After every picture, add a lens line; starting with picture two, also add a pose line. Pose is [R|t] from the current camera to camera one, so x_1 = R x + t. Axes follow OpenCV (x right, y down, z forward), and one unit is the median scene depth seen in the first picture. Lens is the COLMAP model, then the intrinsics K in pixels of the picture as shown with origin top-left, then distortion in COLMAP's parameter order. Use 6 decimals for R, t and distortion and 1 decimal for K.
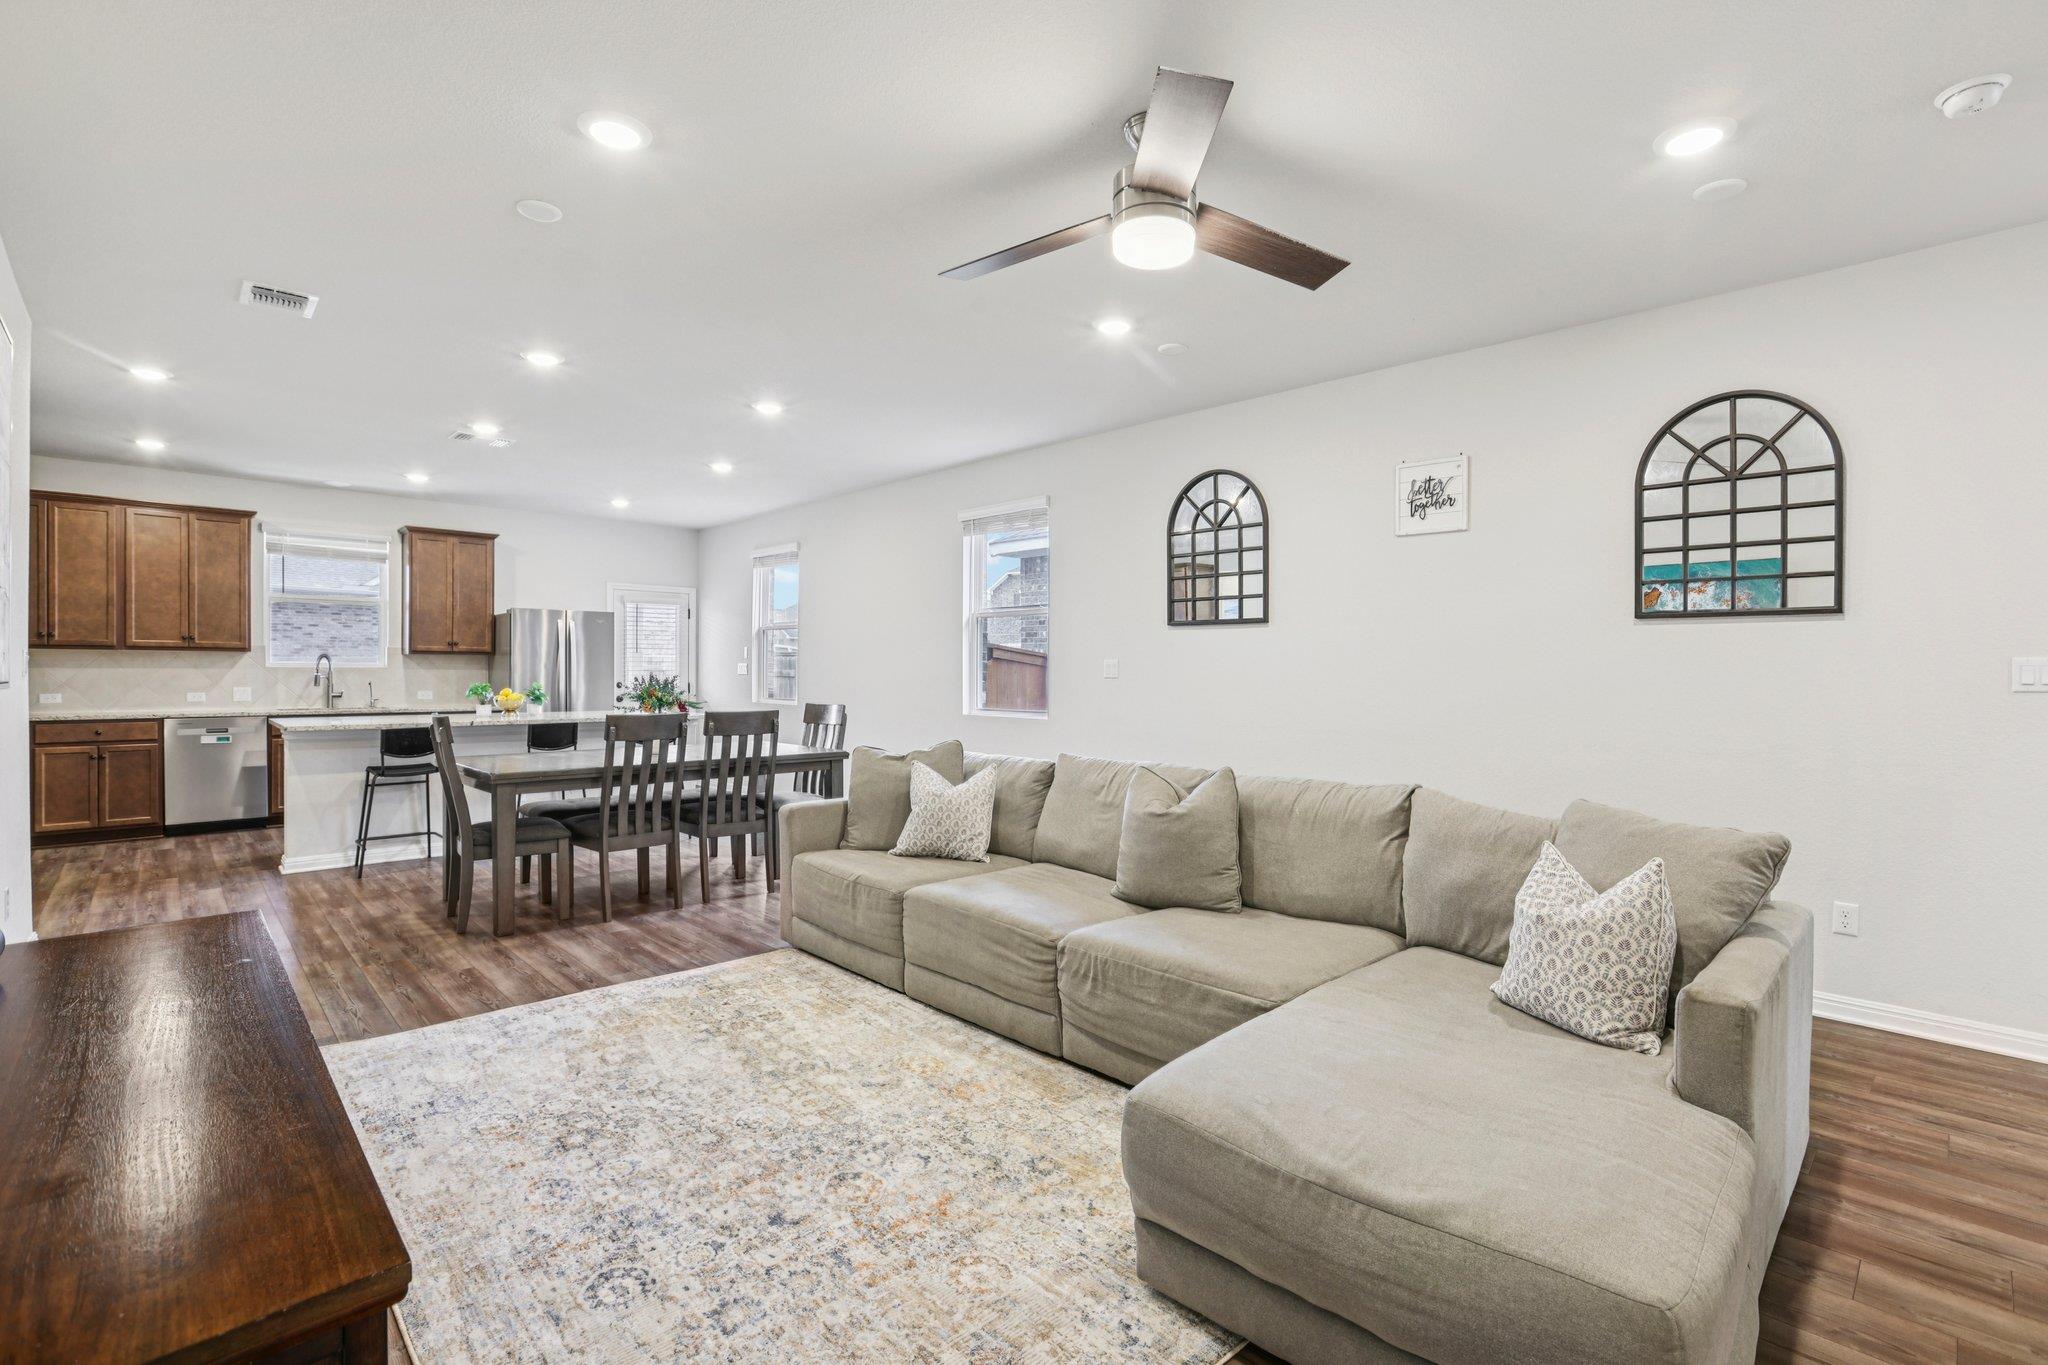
lens RADIAL K [[936.3, 0, 1015.0], [0, 936.3, 677.8], [0, 0, 1]] dist [-0.029258, 0.007914]
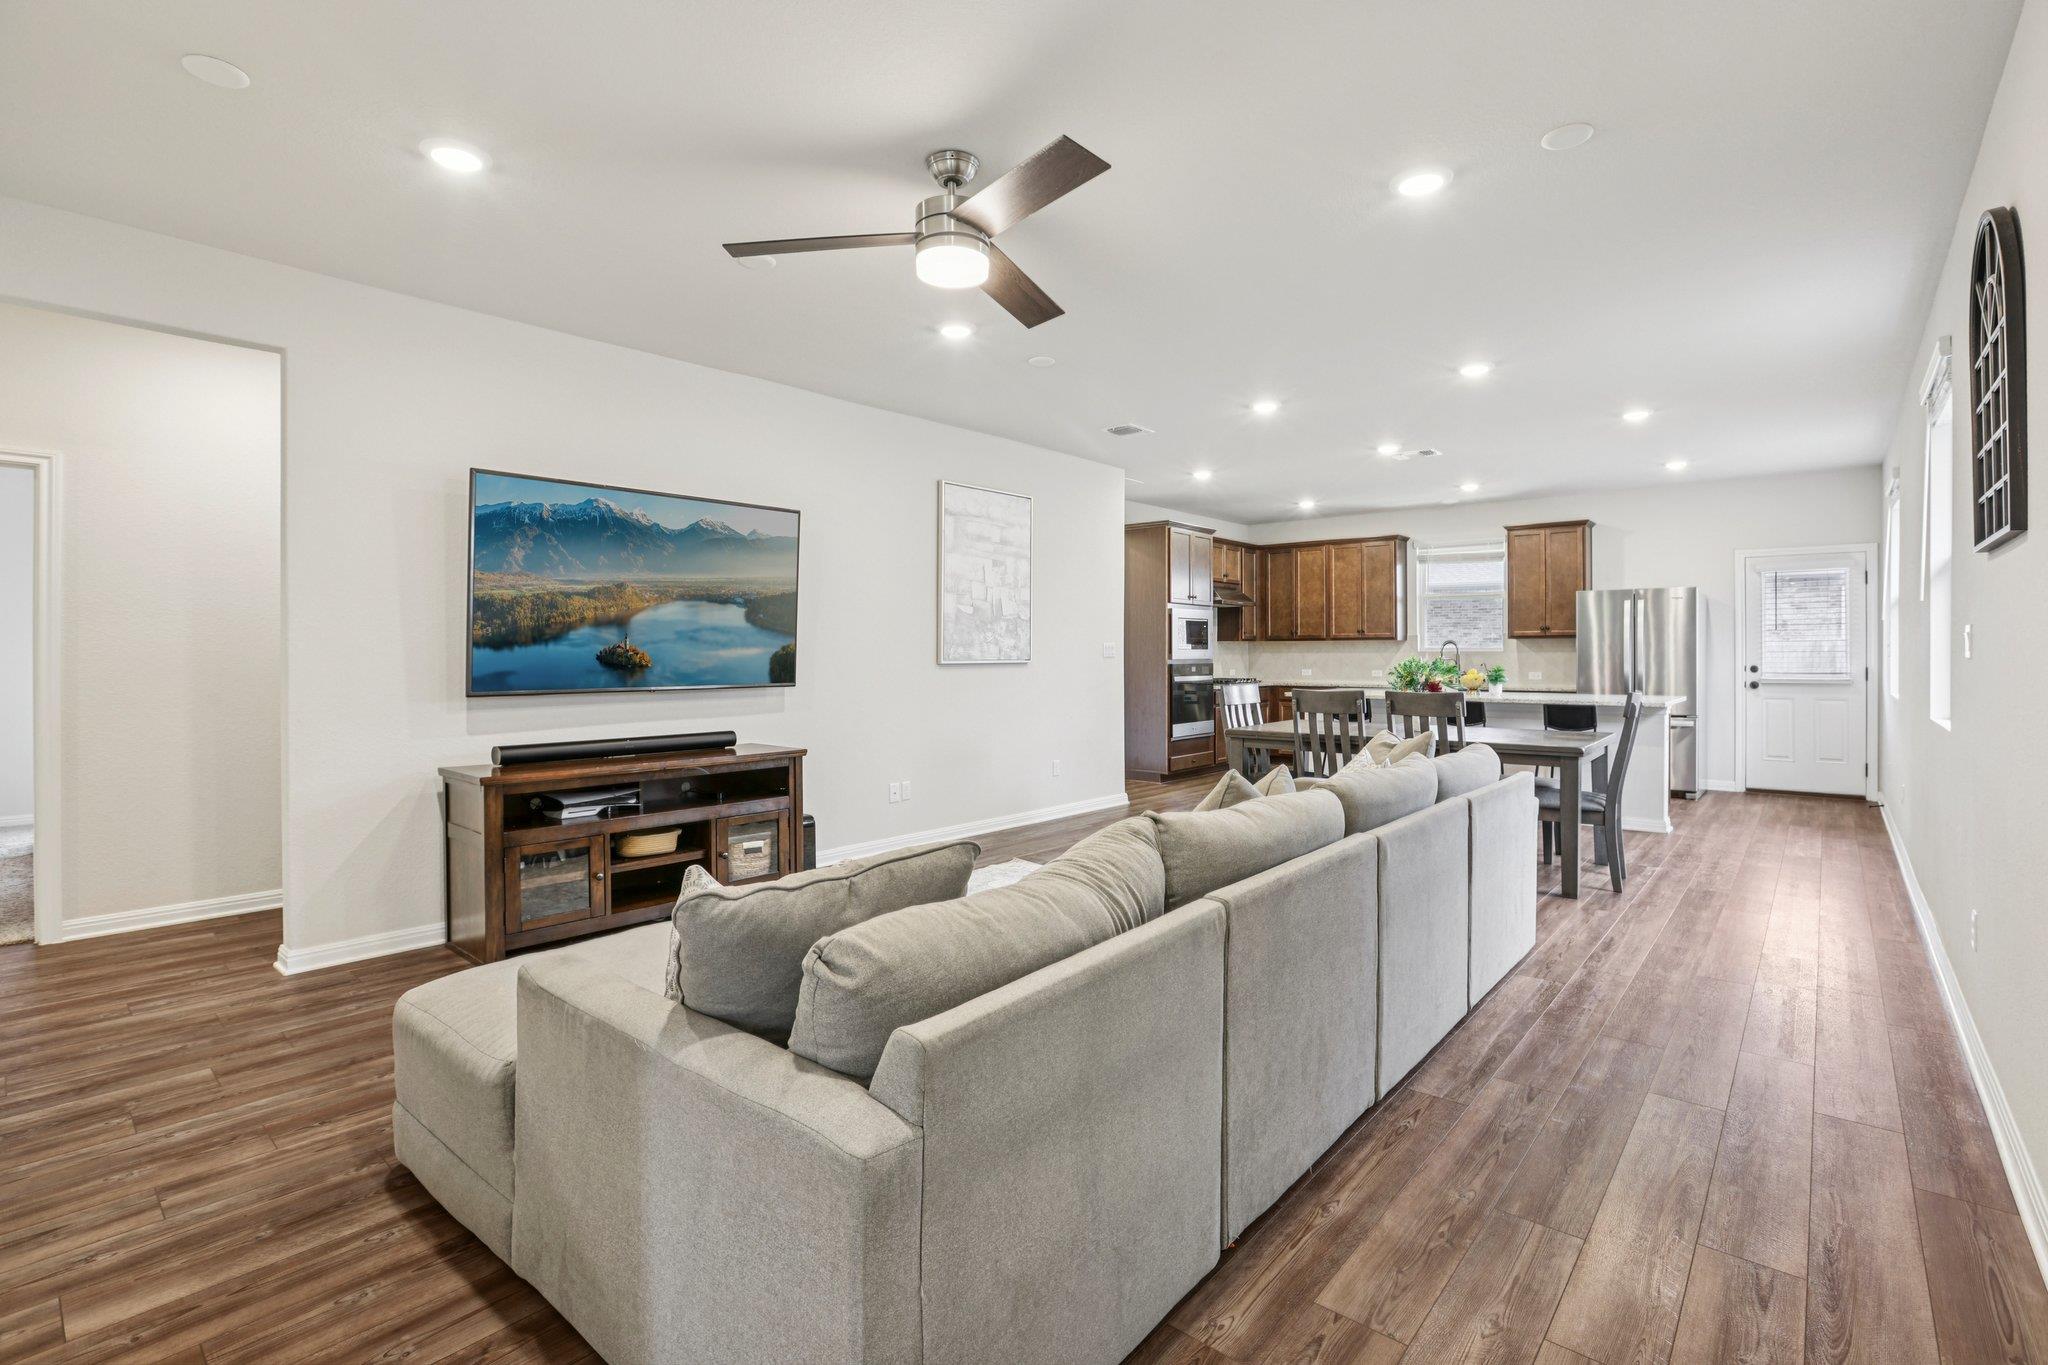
lens RADIAL K [[936.3, 0, 1047.7], [0, 936.3, 652.8], [0, 0, 1]] dist [-0.029258, 0.007914]
pose [[0.108297, -0.006399, -0.994098, 0.428099], [-0.003853, 0.999969, -0.006856, 0.001548], [0.994111, 0.004573, 0.108269, 0.328829]]
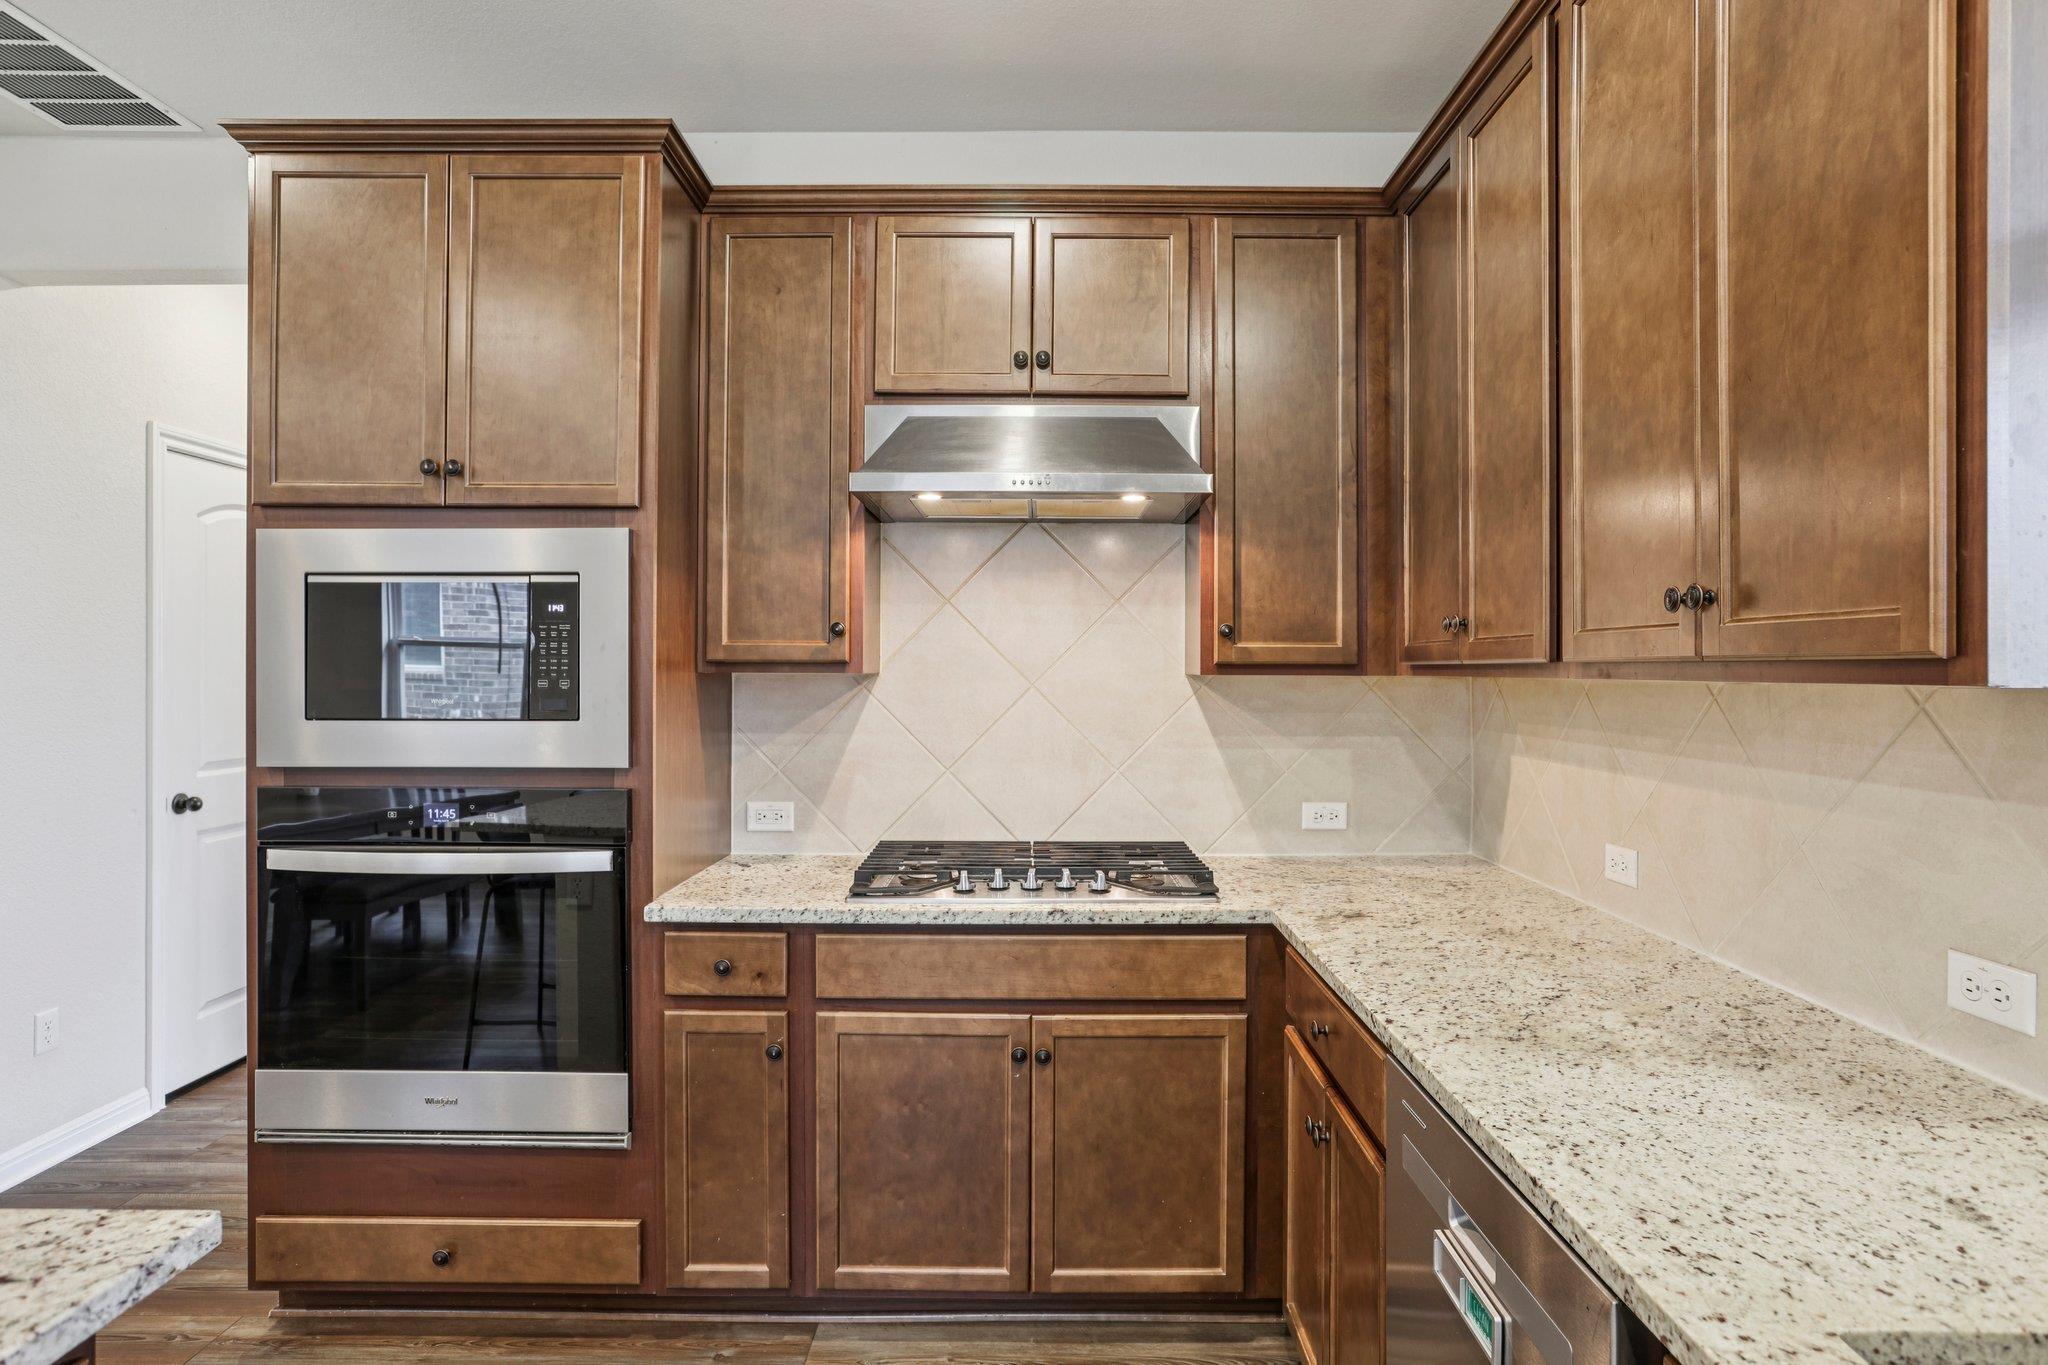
lens RADIAL K [[1135.7, 0, 1018.8], [0, 1135.7, 666.3], [0, 0, 1]] dist [-0.023005, 0.013930]
pose [[-0.697654, -0.009801, -0.716368, -0.610287], [-0.013520, 0.999908, -0.000513, -0.027265], [0.716307, 0.009327, -0.697723, 0.947079]]
